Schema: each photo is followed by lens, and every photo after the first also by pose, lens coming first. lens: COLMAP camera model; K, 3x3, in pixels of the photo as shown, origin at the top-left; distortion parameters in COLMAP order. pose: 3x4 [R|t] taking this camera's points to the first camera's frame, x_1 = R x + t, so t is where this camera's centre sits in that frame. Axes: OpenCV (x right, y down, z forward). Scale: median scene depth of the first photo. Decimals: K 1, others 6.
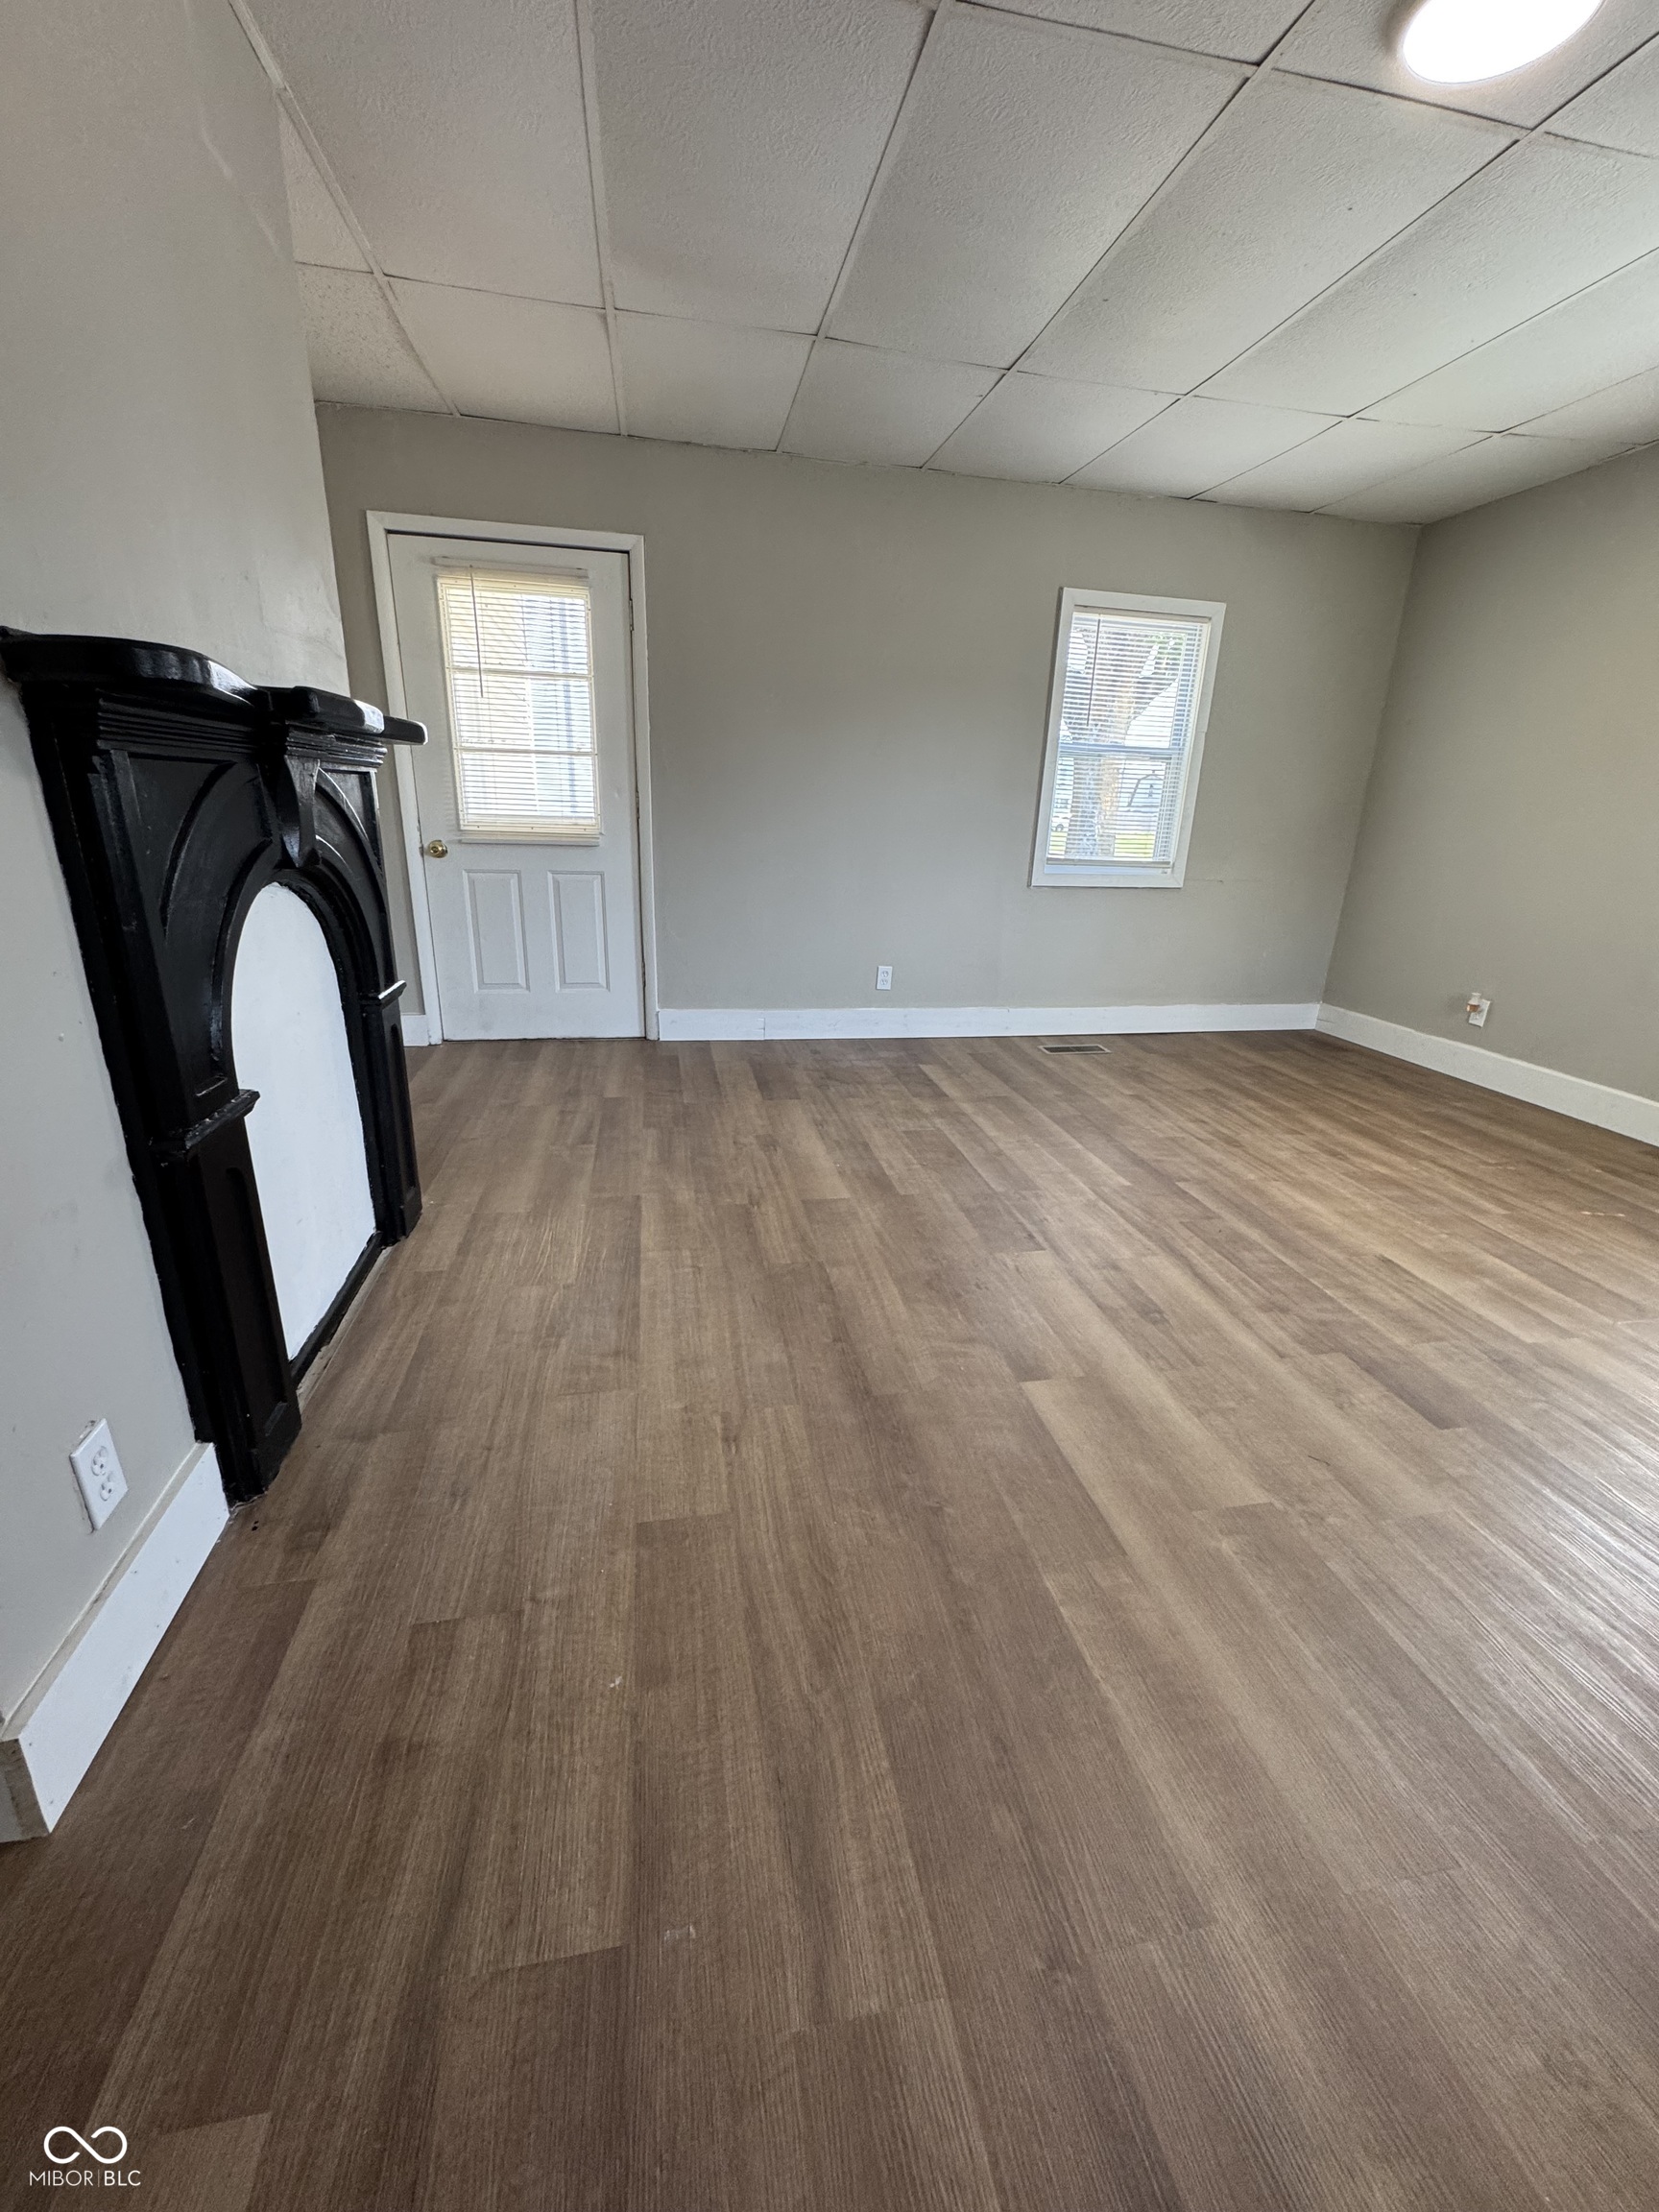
lens RADIAL K [[882.6, 0, 829.5], [0, 882.6, 1106.0], [0, 0, 1]] dist [-0.004422, 0.000676]
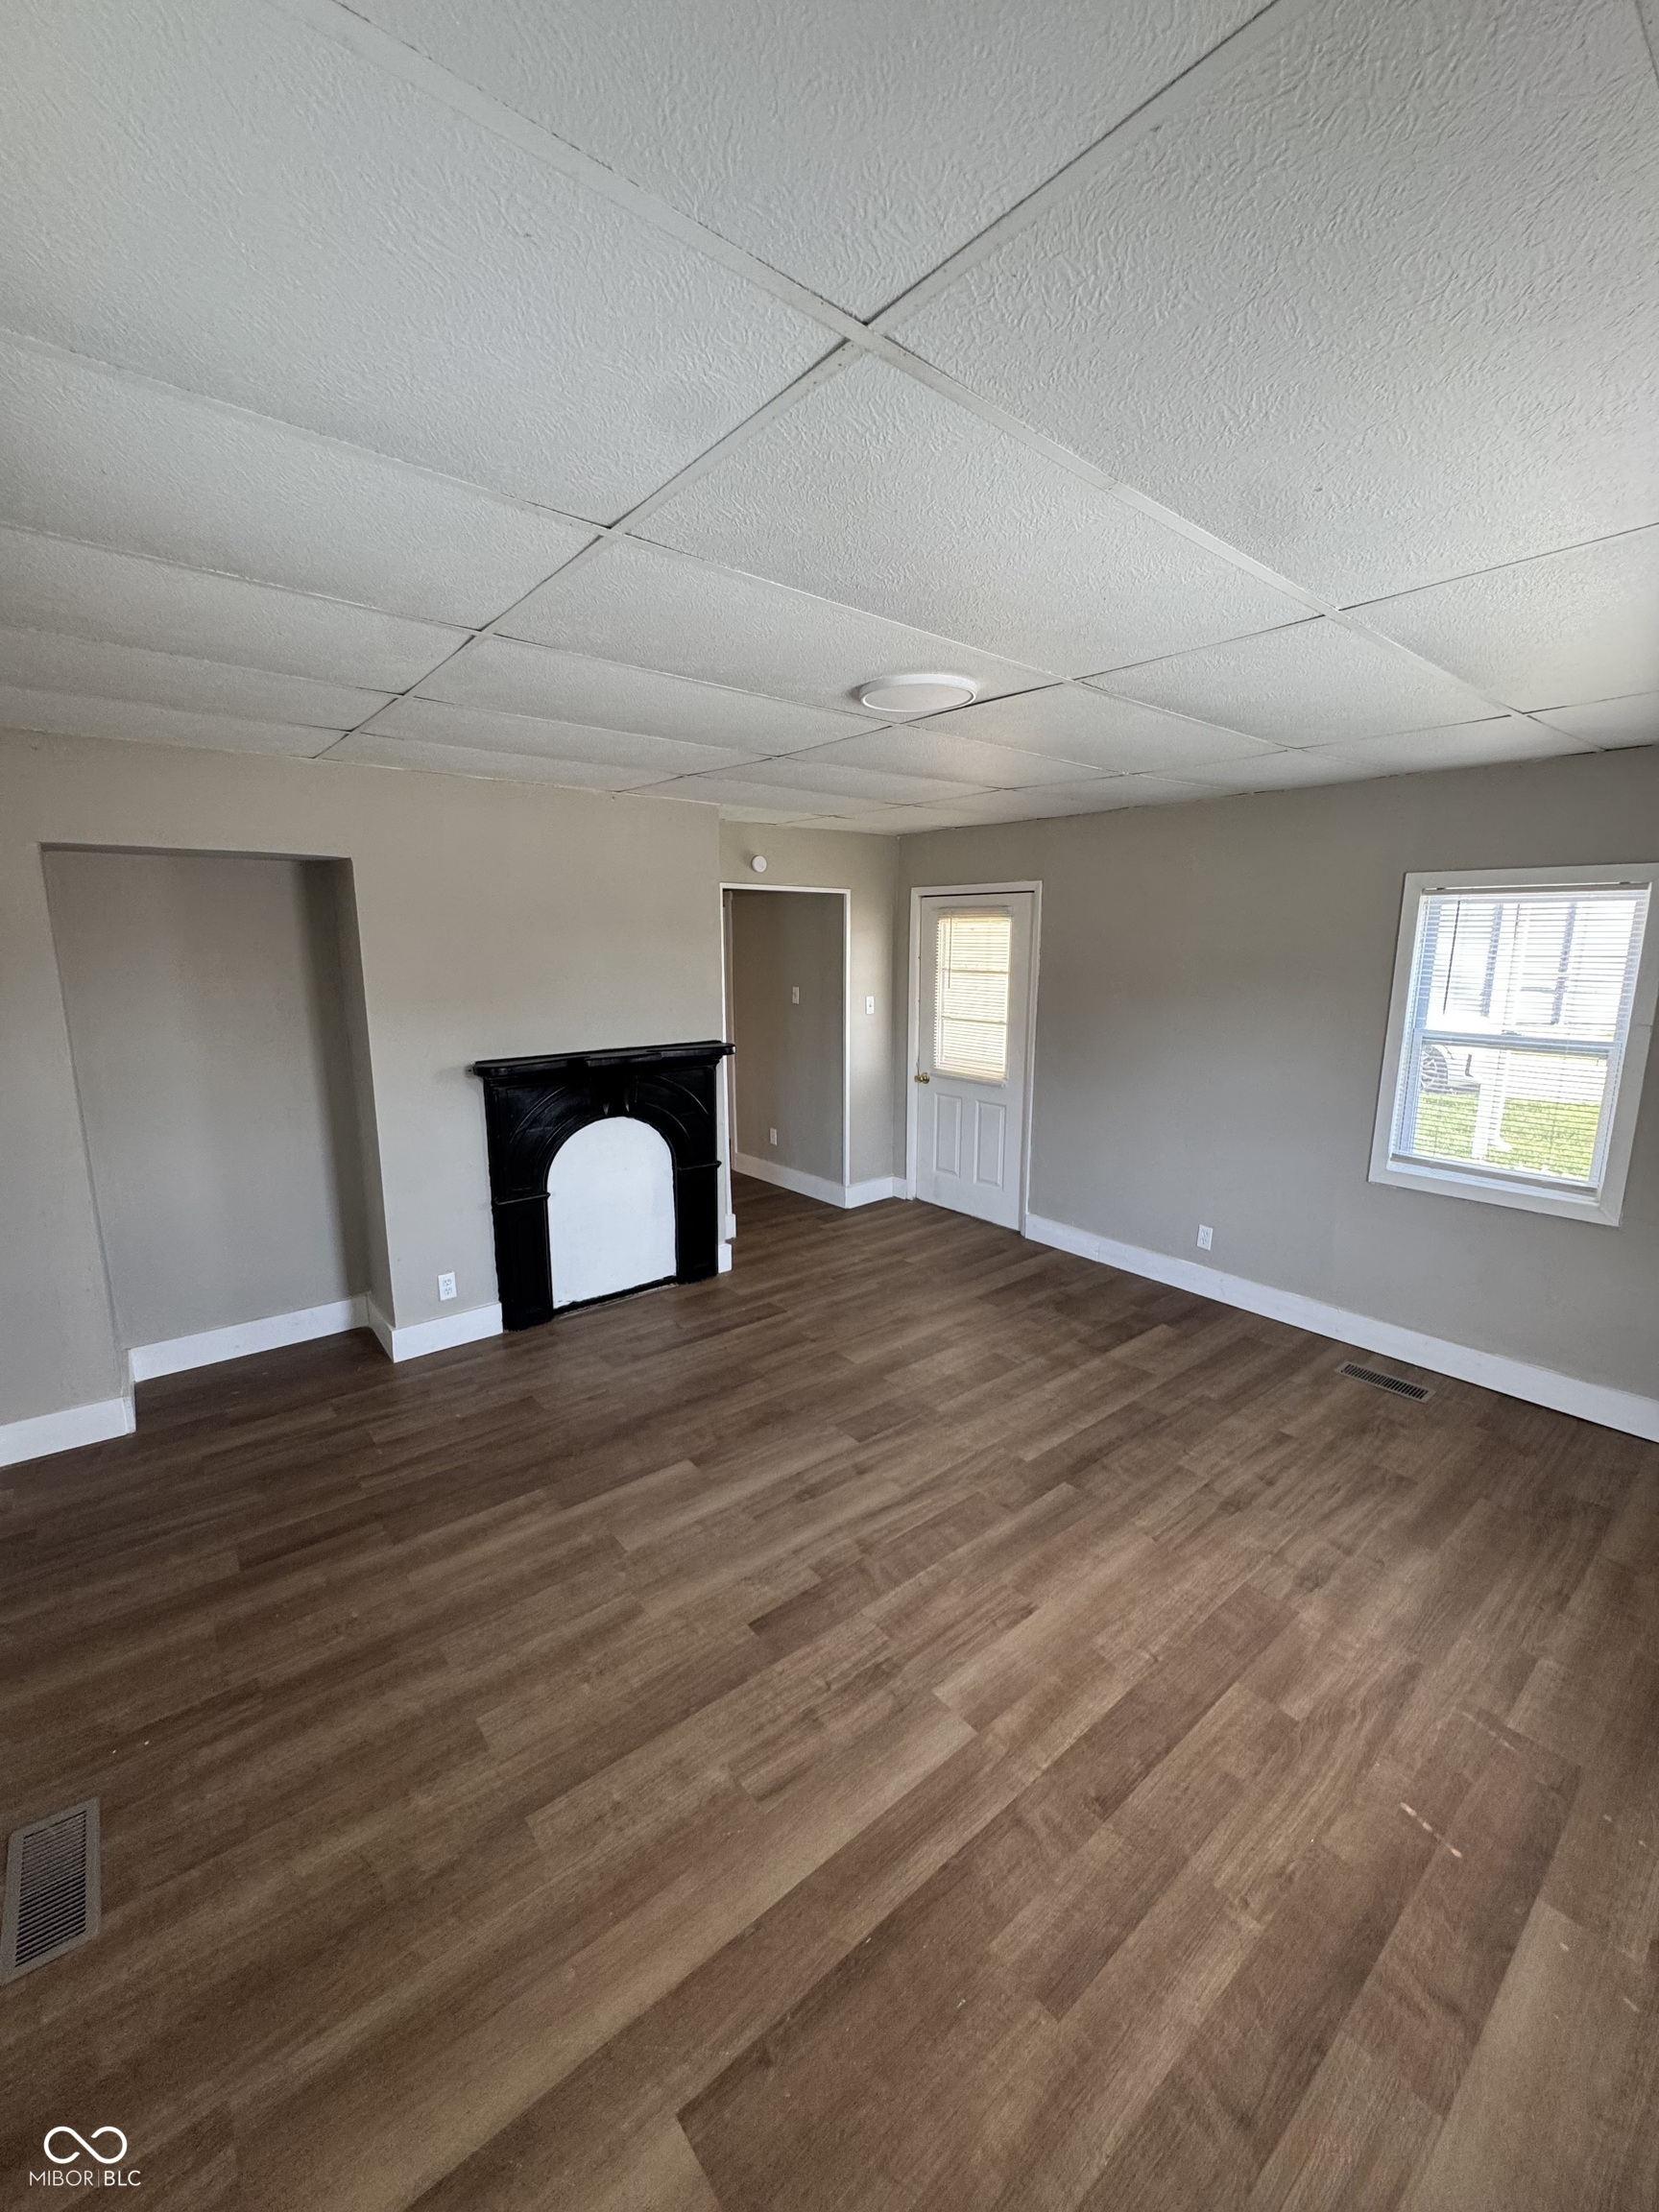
lens RADIAL K [[882.6, 0, 829.5], [0, 882.6, 1106.0], [0, 0, 1]] dist [-0.004422, 0.000676]
pose [[0.471567, 0.133643, -0.871644, 0.971705], [-0.270588, 0.962694, 0.001212, -0.234517], [0.839289, 0.235285, 0.490137, 0.130998]]
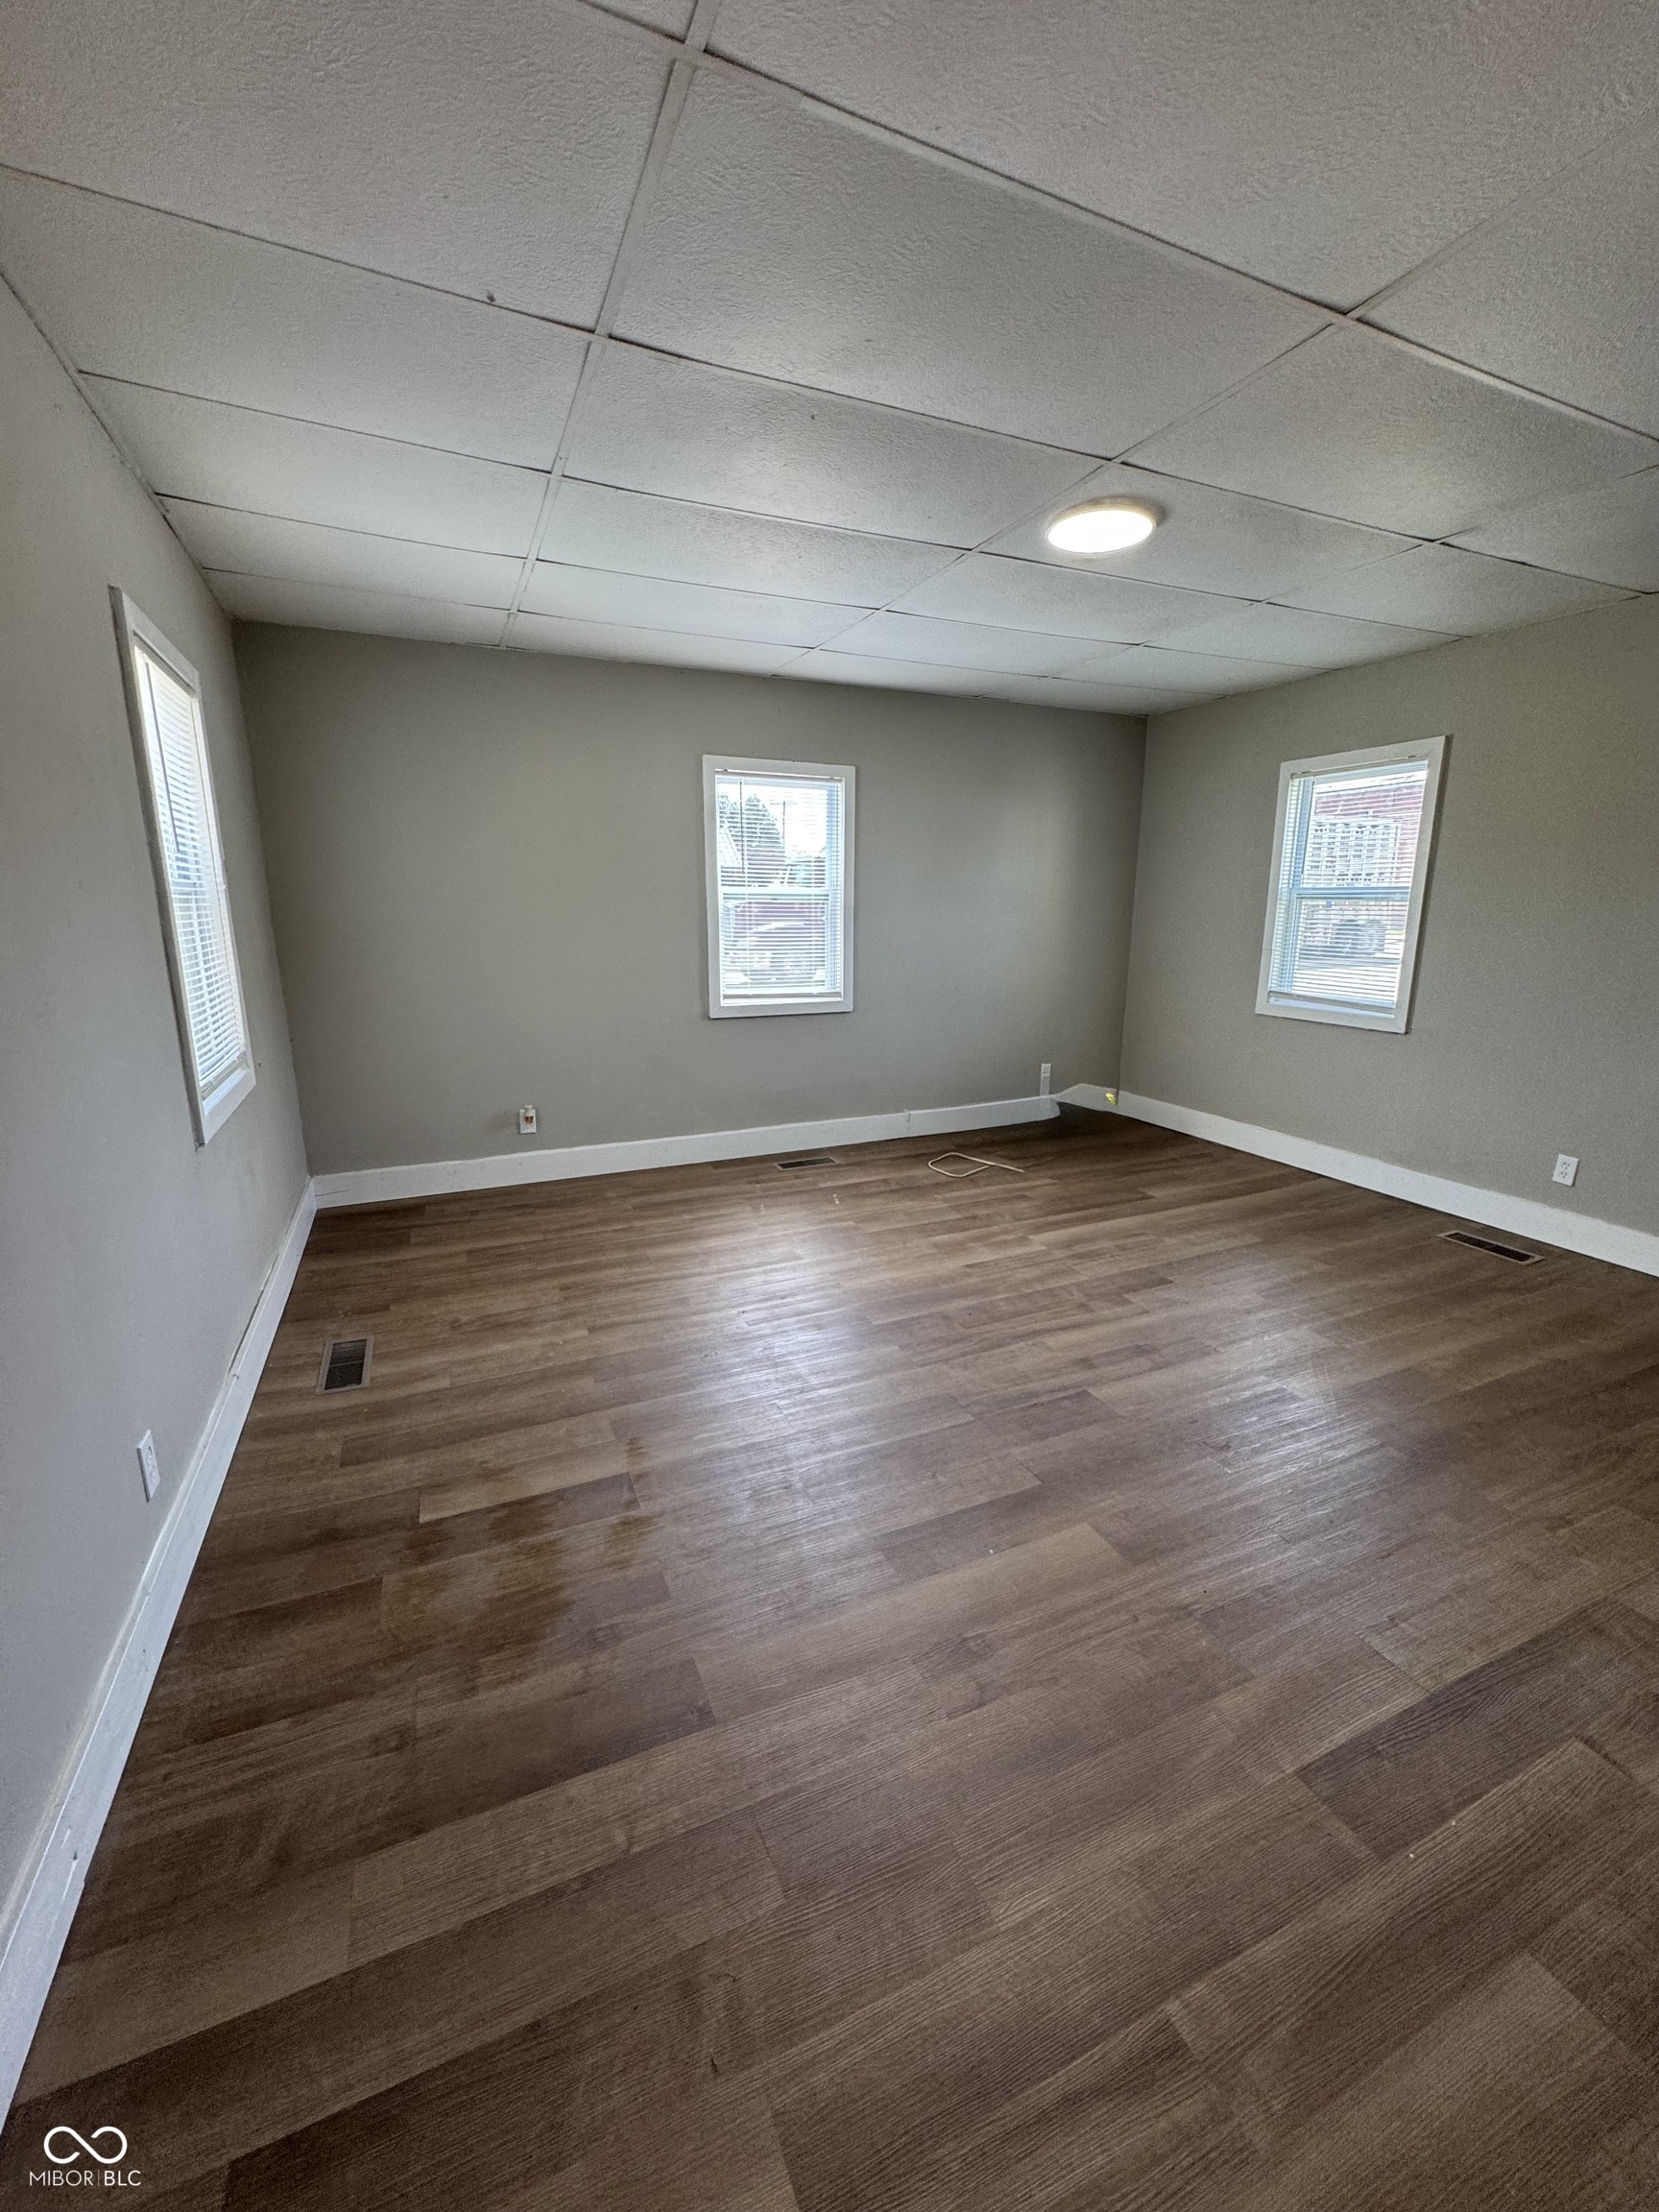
lens RADIAL K [[885.0, 0, 832.9], [0, 885.0, 1103.0], [0, 0, 1]] dist [-0.009241, 0.000142]
pose [[-0.228365, -0.246275, 0.941912, -0.446999], [0.304145, 0.901009, 0.309320, -0.422937], [-0.924849, 0.357116, -0.130856, 0.950523]]
